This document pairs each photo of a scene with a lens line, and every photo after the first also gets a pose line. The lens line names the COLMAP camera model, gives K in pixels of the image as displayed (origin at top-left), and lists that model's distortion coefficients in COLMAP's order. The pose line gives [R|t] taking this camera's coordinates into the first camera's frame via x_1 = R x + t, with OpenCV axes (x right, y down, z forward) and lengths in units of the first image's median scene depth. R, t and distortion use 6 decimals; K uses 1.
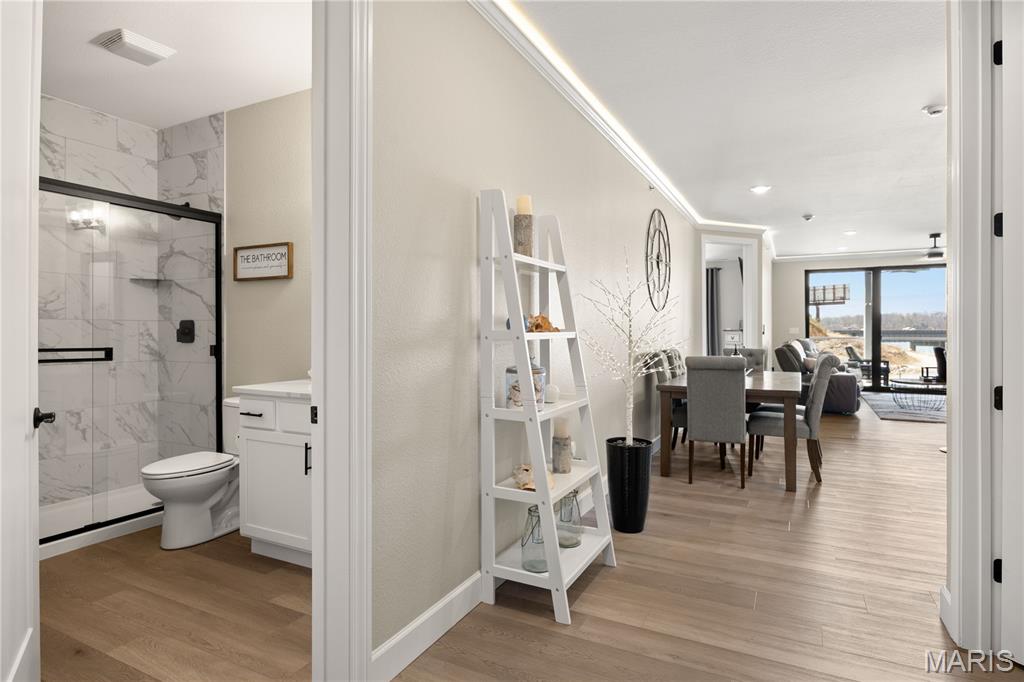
lens RADIAL K [[544.5, 0, 513.3], [0, 544.5, 335.4], [0, 0, 1]] dist [-0.004309, 0.001114]
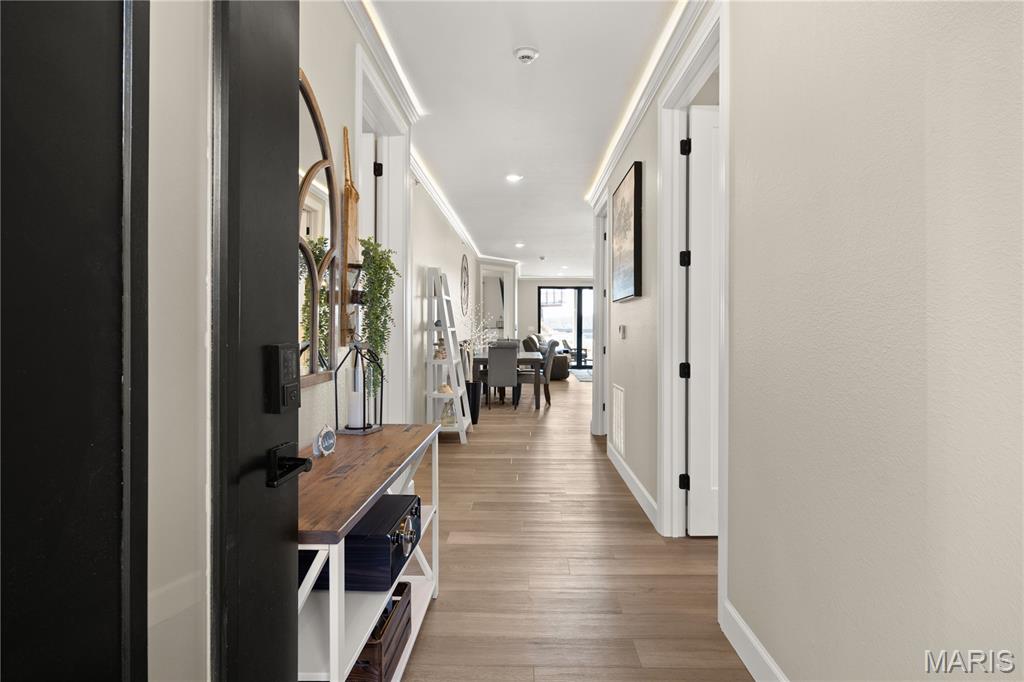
lens RADIAL K [[544.5, 0, 513.9], [0, 544.5, 335.5], [0, 0, 1]] dist [-0.004309, 0.001114]
pose [[0.896160, 0.000289, 0.443730, -0.412152], [-0.002653, 0.999985, 0.004706, 0.008440], [-0.443723, -0.005394, 0.896148, -0.679347]]
